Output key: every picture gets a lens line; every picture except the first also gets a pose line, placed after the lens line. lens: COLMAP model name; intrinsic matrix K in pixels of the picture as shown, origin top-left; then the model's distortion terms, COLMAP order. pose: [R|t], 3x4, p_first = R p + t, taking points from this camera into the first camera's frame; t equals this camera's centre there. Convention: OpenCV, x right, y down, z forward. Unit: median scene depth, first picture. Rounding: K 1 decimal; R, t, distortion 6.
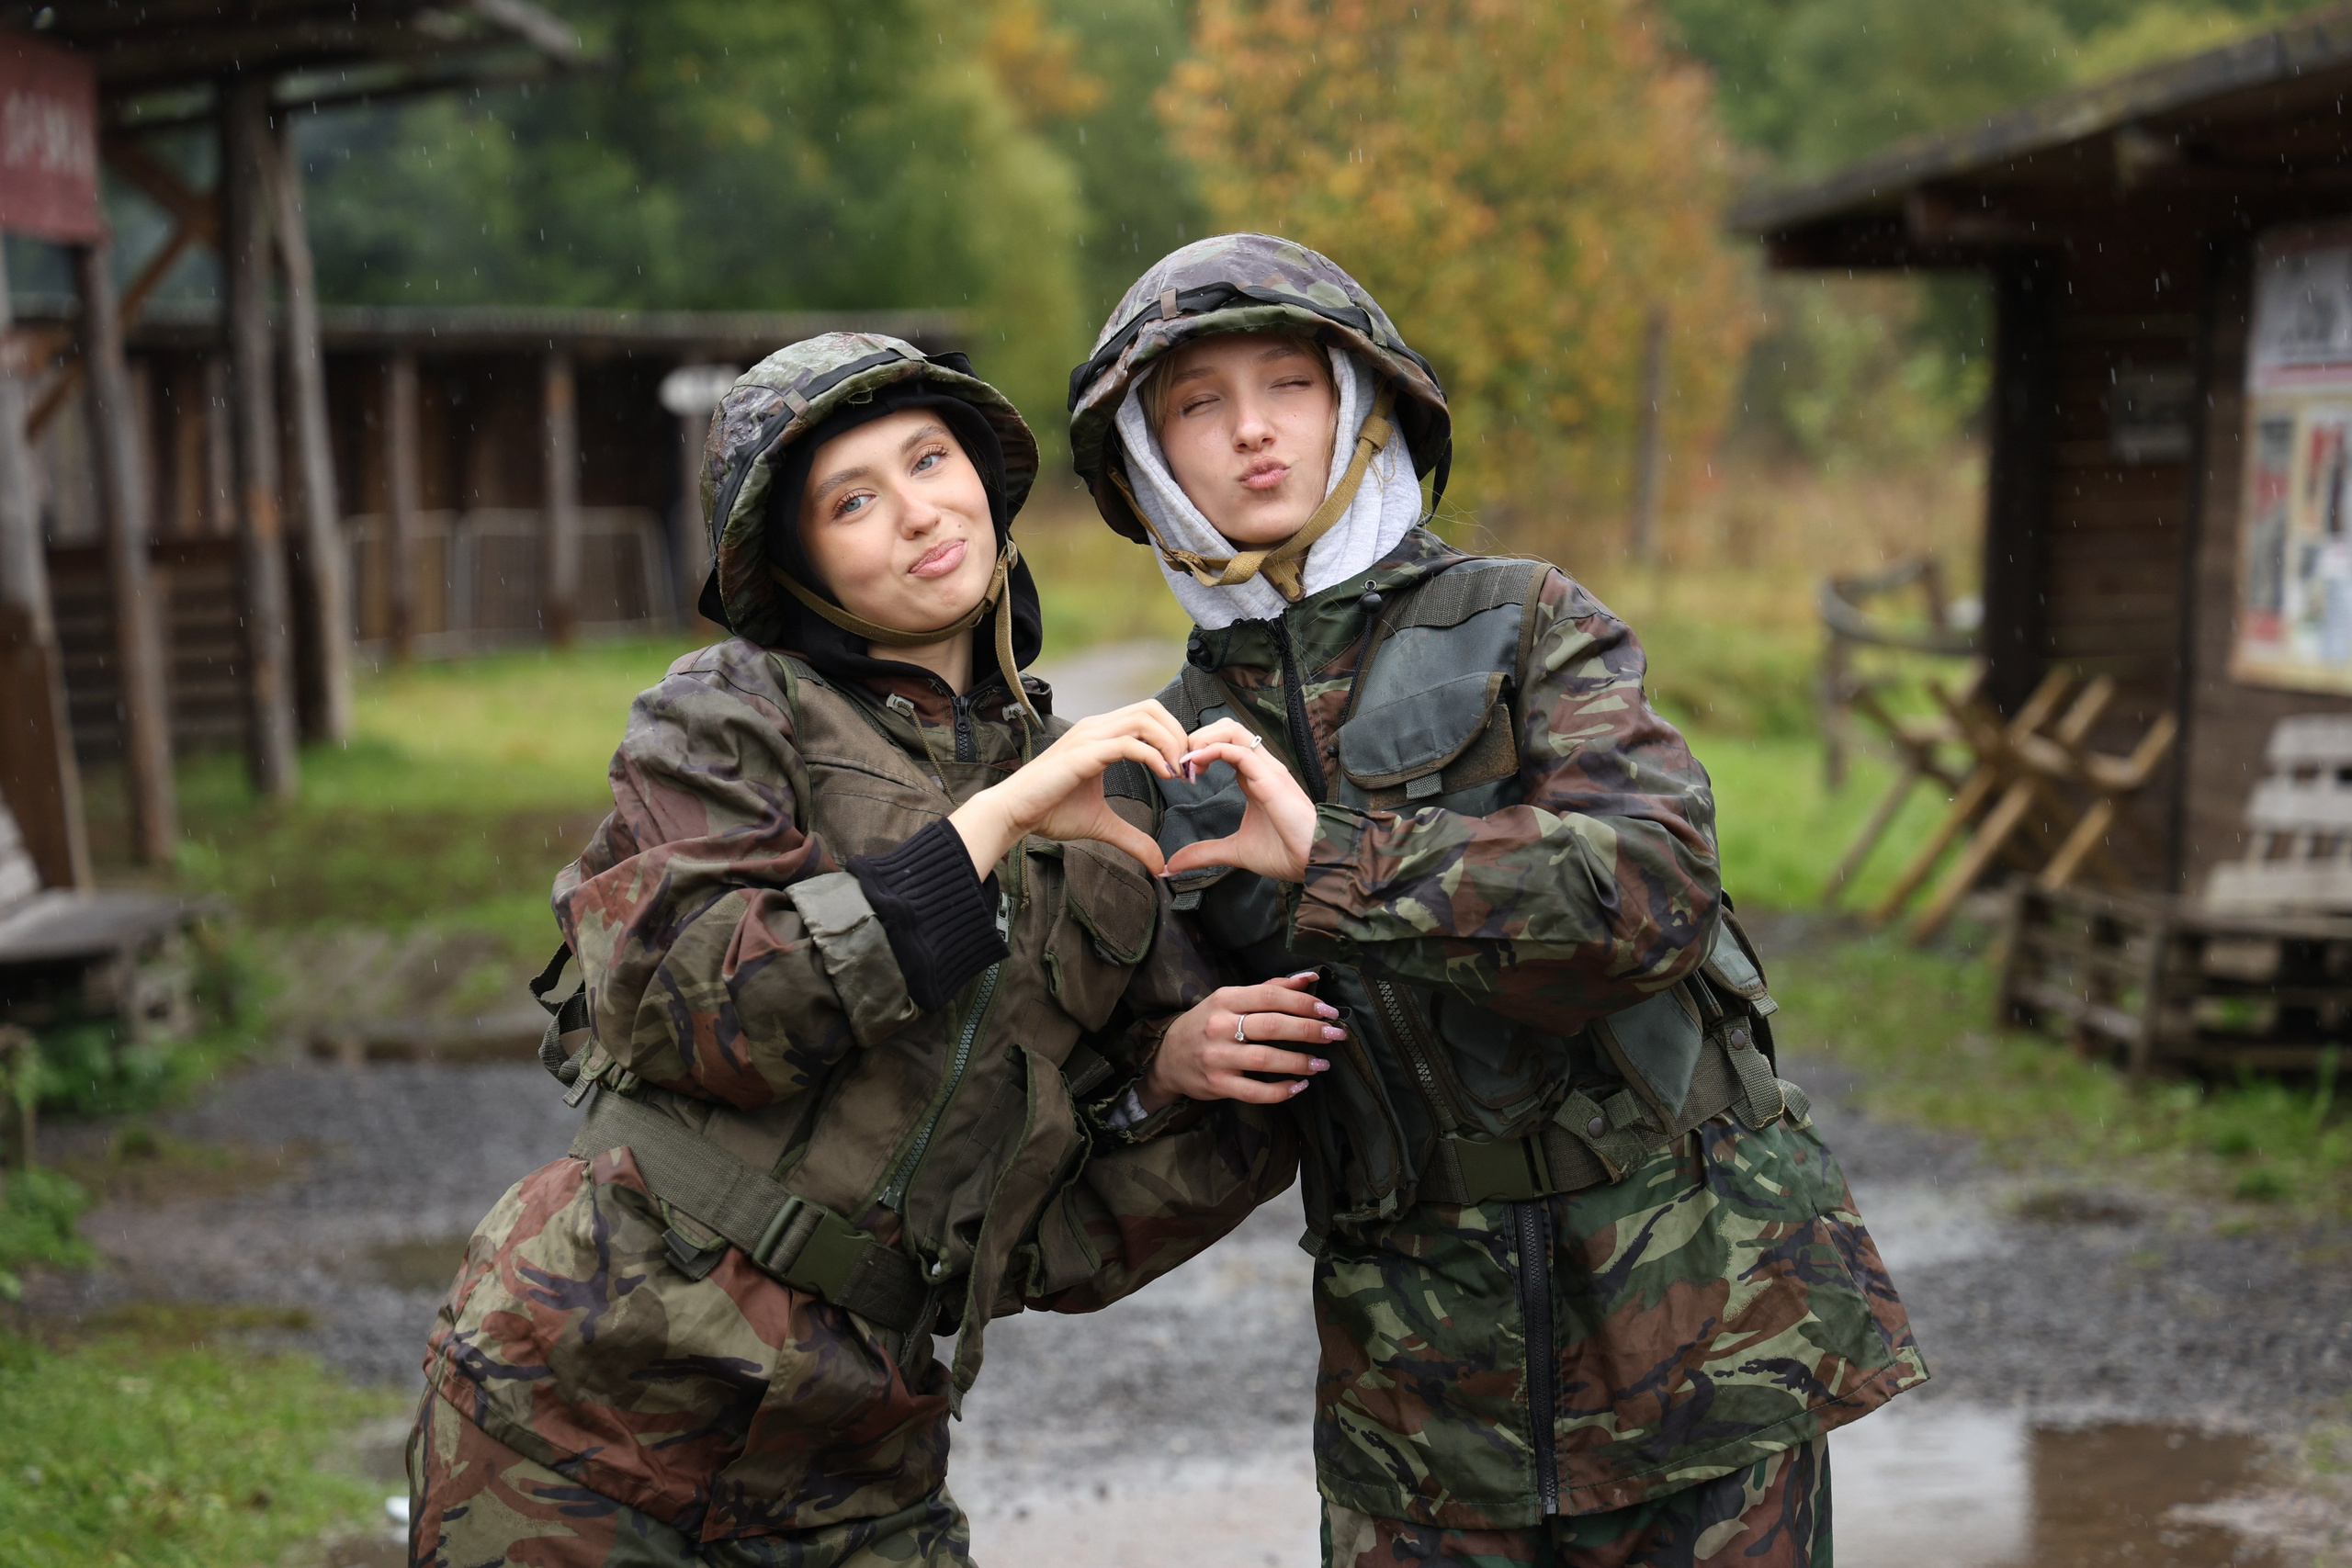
lens RADIAL K [[6780.4, 0, 1183.9], [0, 6780.4, 776.4], [0, 0, 1]] dist [0.011529, 0.000000]
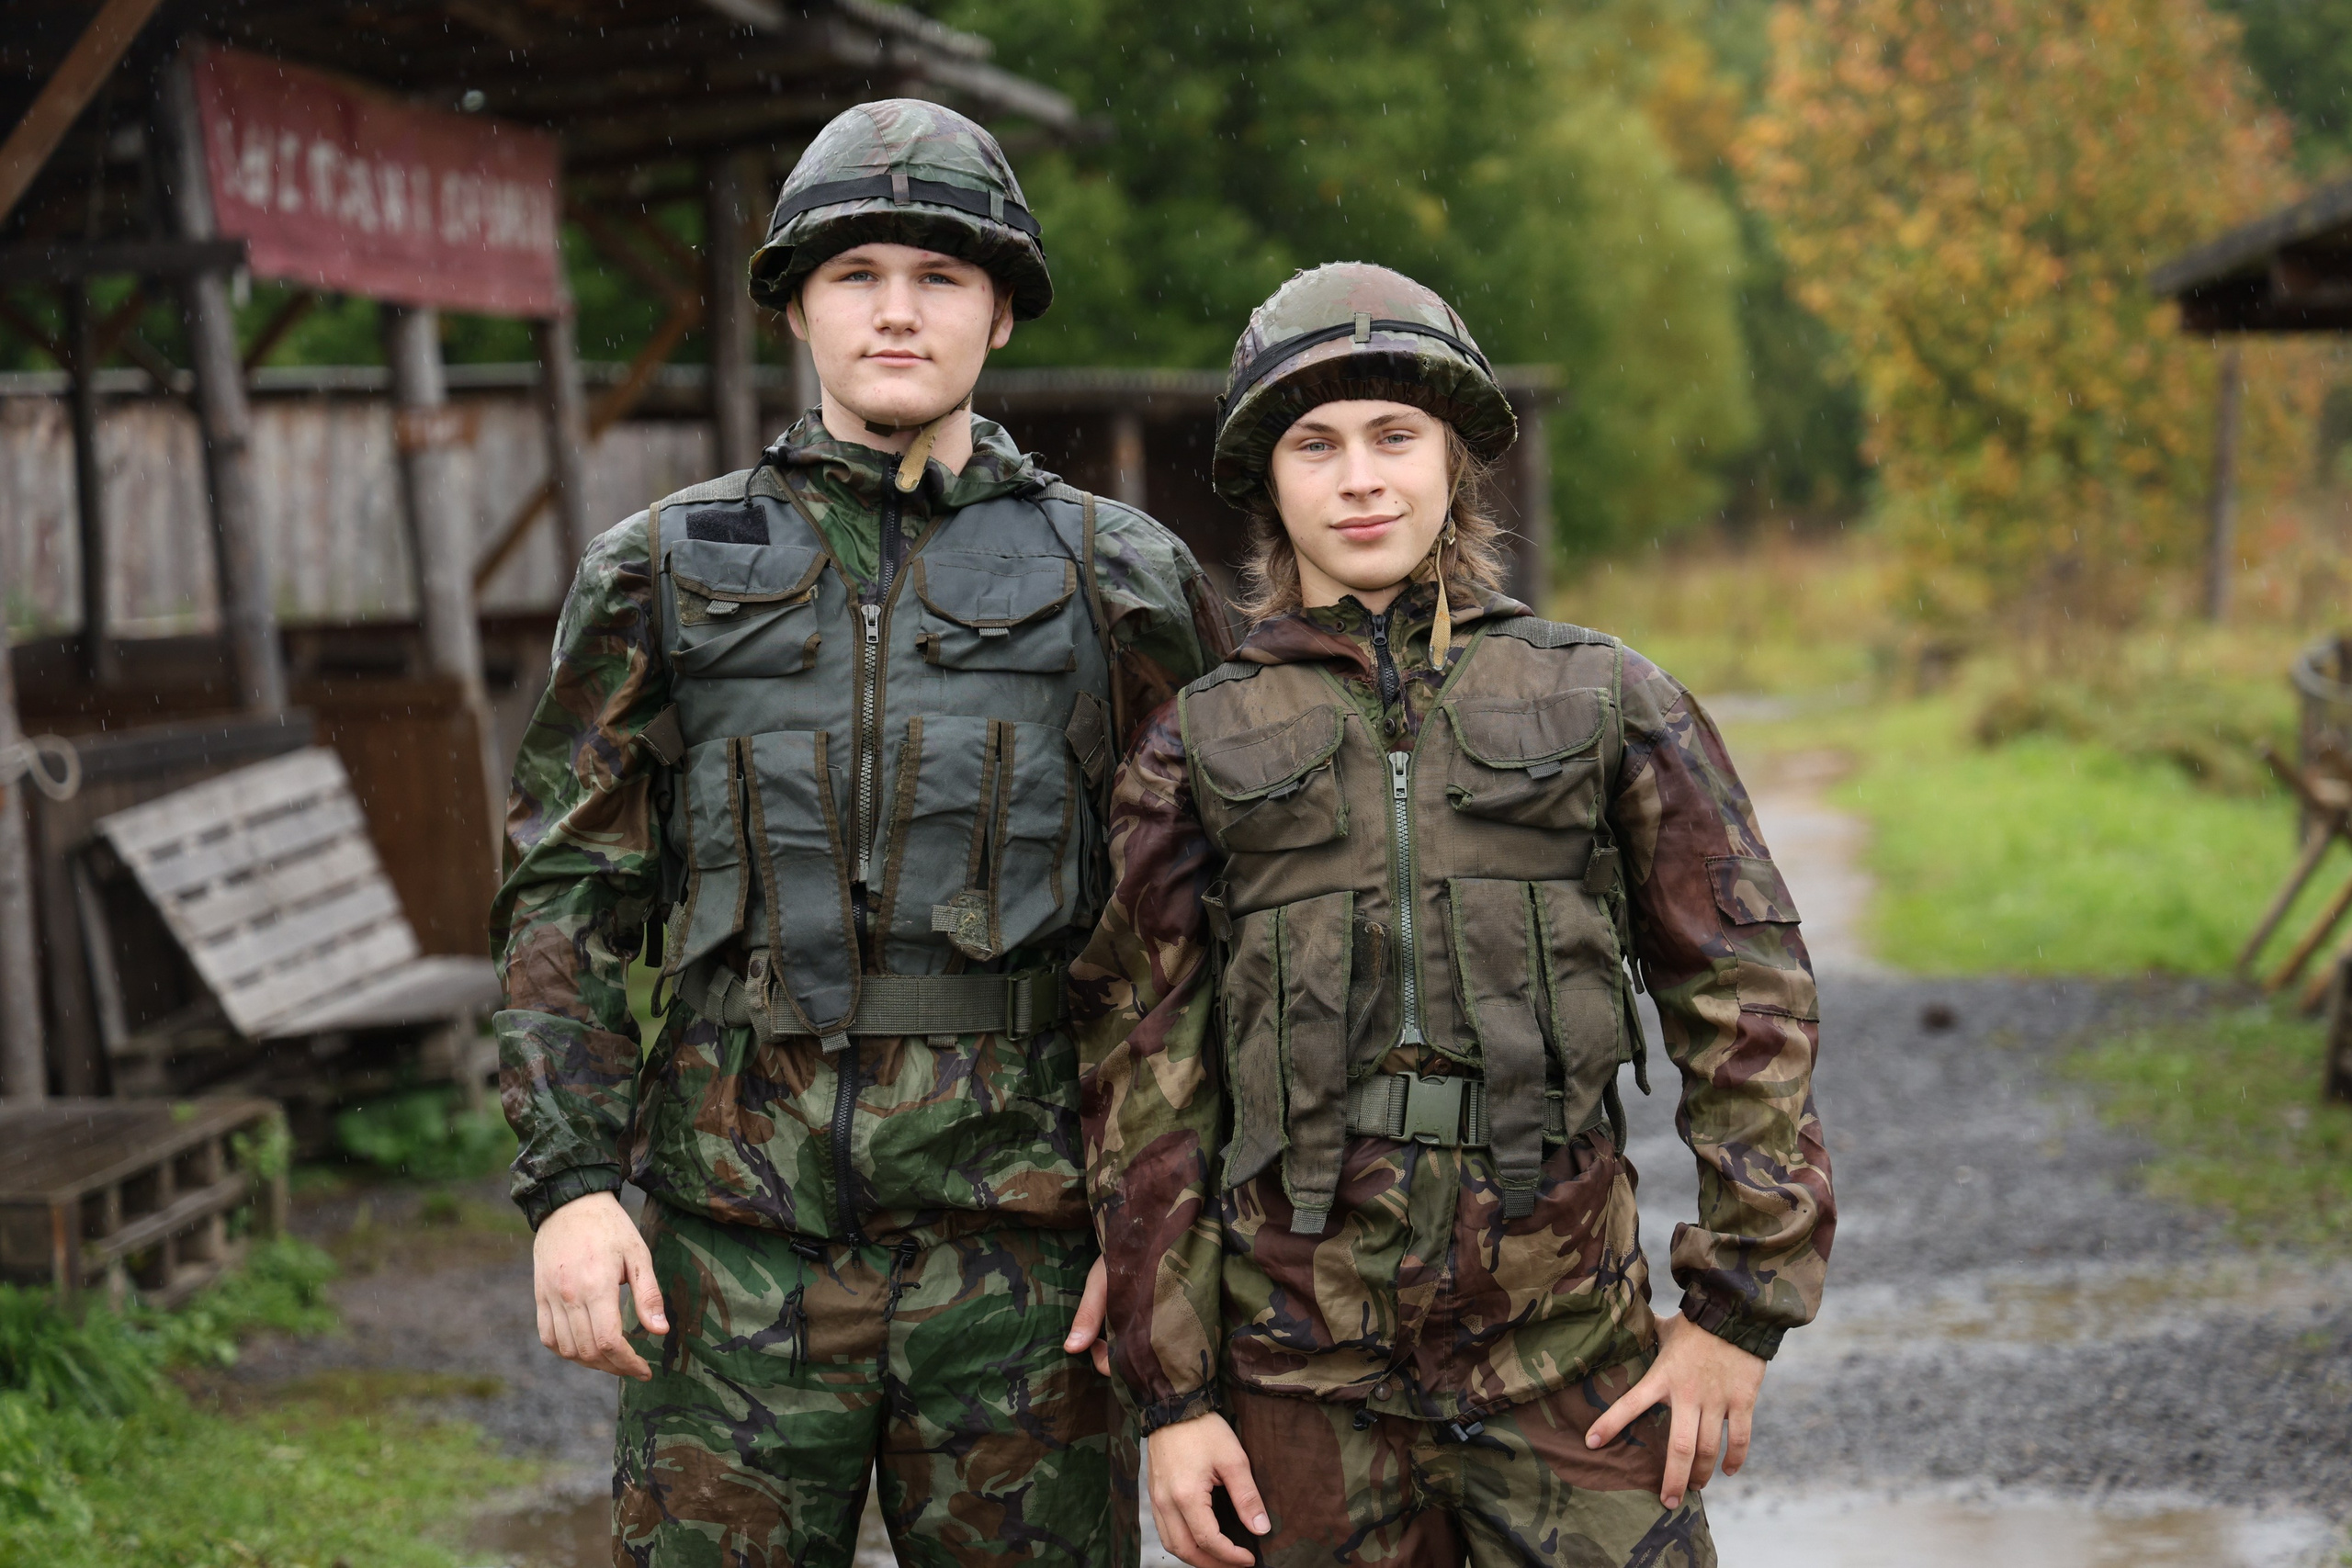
lens RADIAL K [[6780.4, 0, 1170.0], [0, 6780.4, 790.4], [0, 0, 1]] dist [0.011529, 0.000000]
pose [[0.994546, -0.001659, -0.104285, 0.046846], [0.001172, 0.999988, -0.004735, -0.003135], [0.104292, 0.004587, 0.994536, -0.005128]]
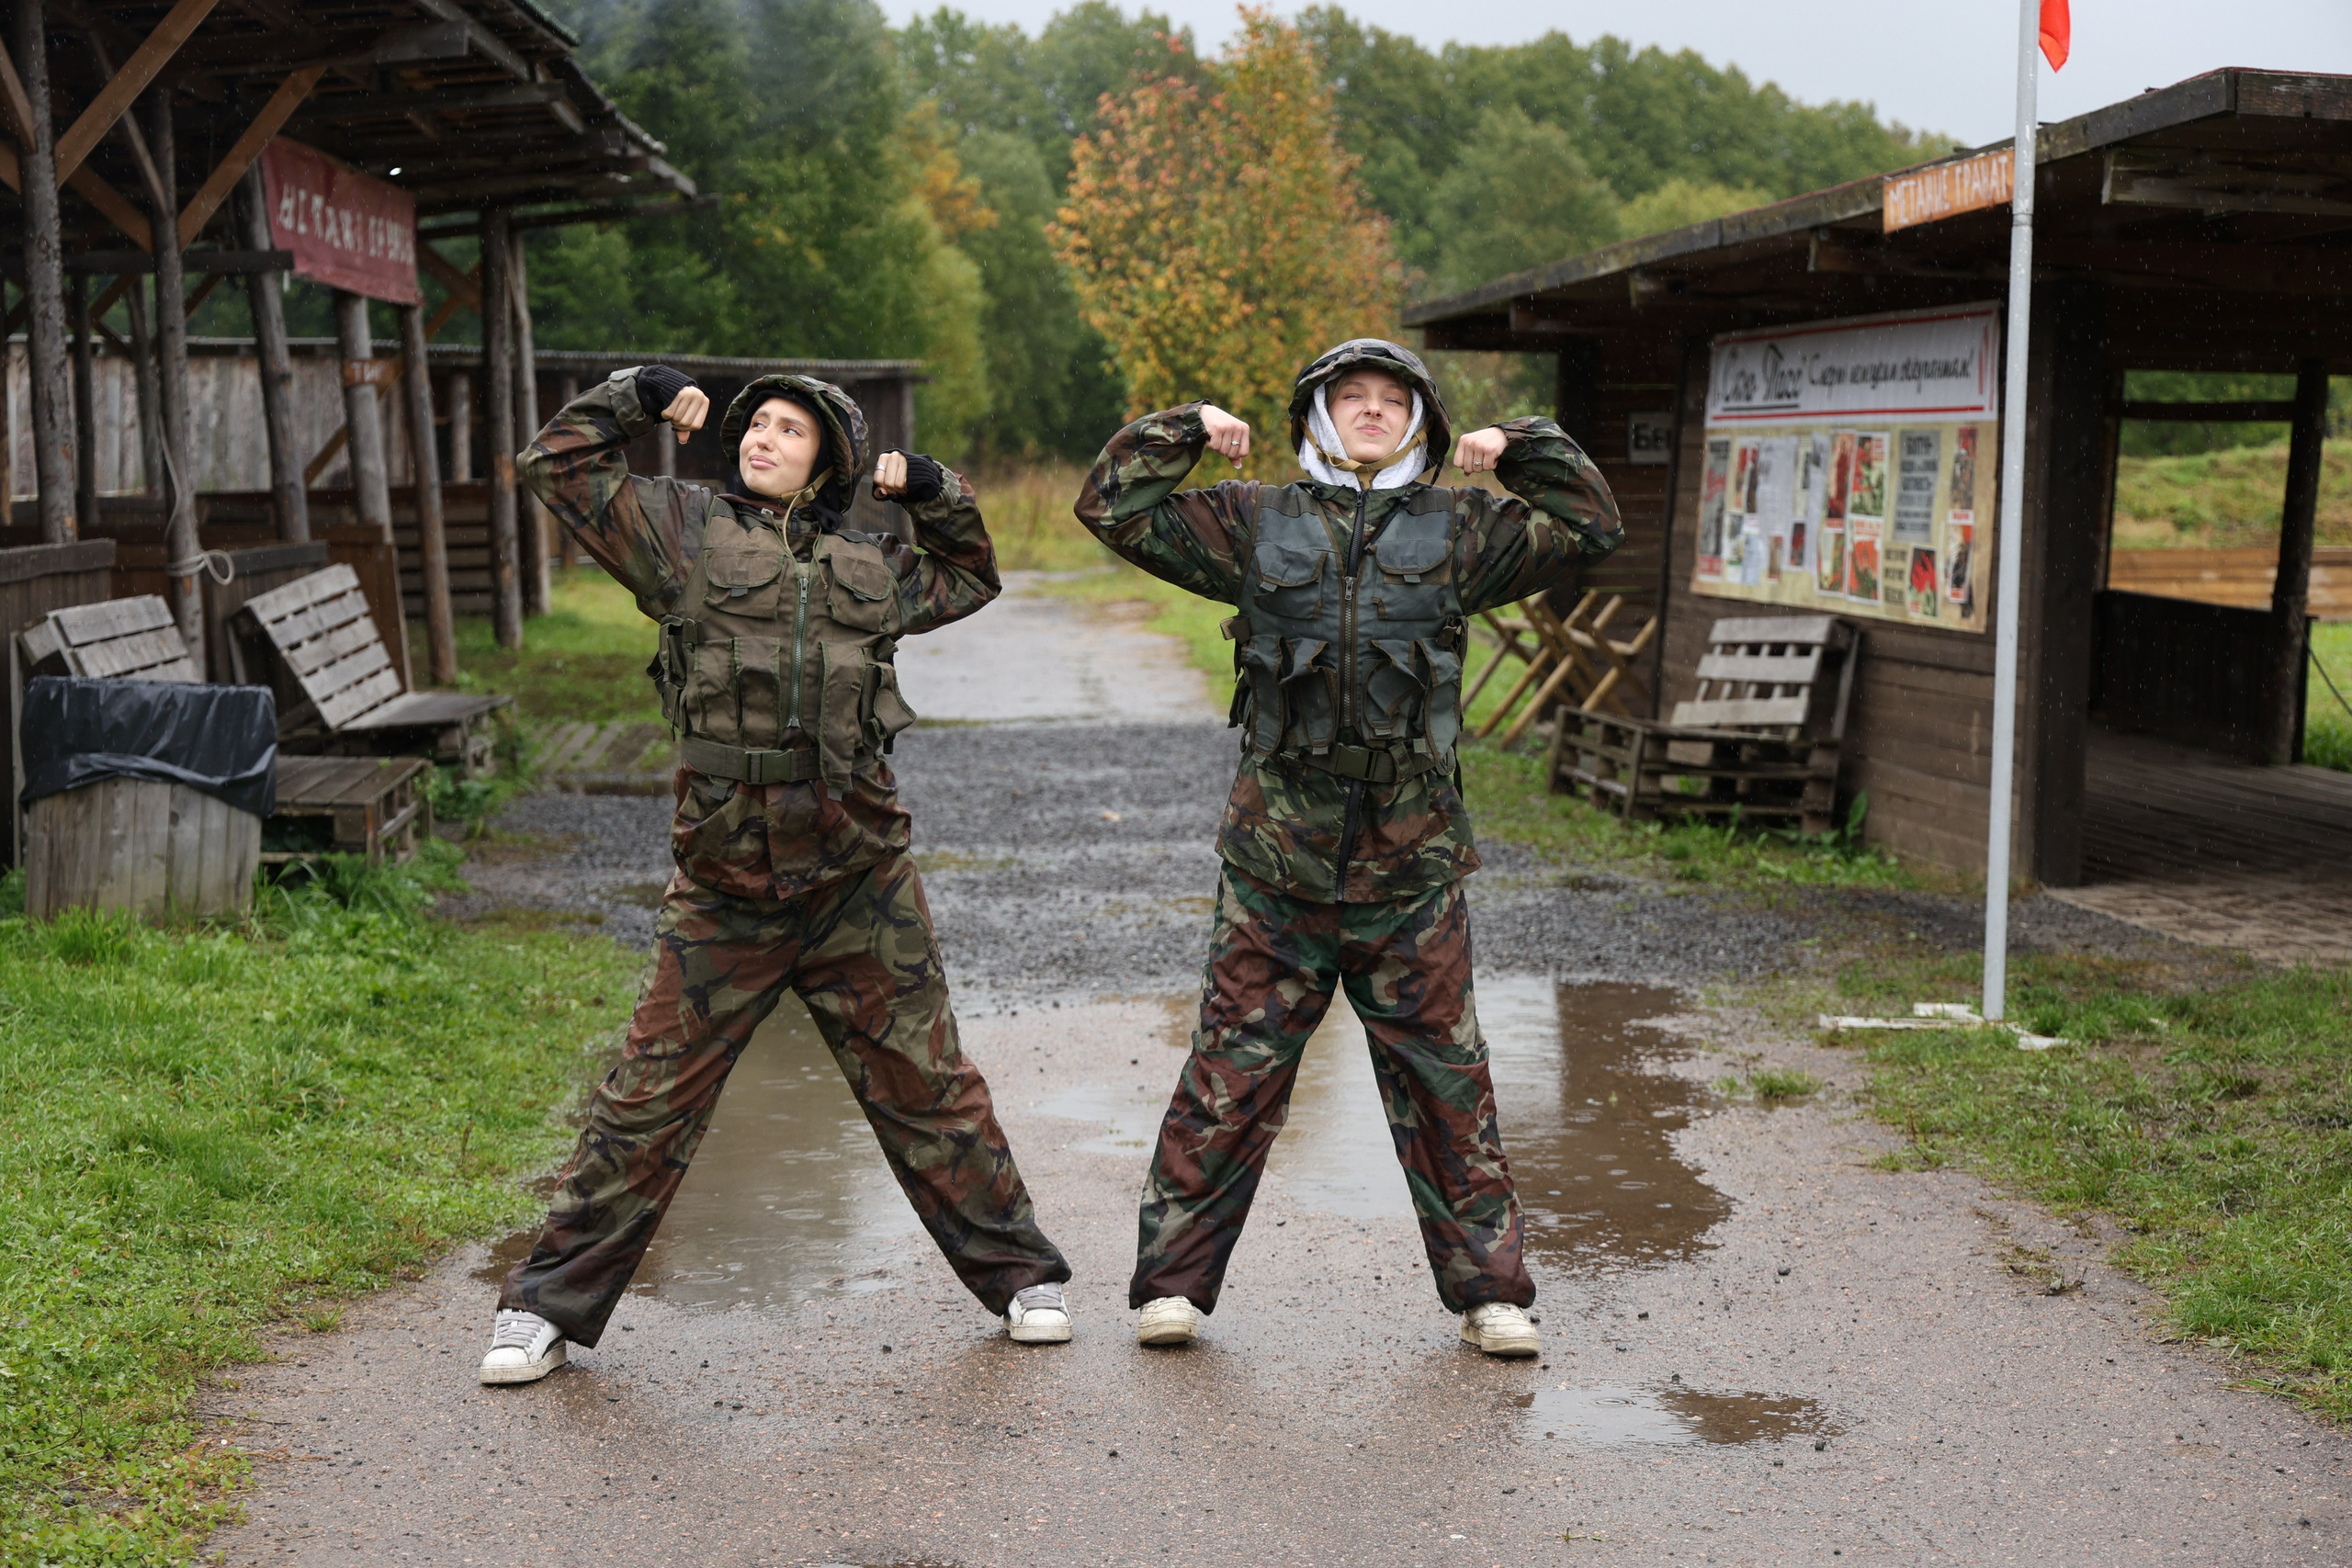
lens RADIAL K [[4396.1, 0, 1172.1], [0, 4396.1, 785.3], [0, 0, 1]] dist [-0.027208, 0.000000]
pose [[0.999267, 0.021421, 0.031731, -0.009577], [-0.022295, 0.999374, 0.027455, 0.005691], [-0.031123, -0.028143, 0.999119, -0.096158]]
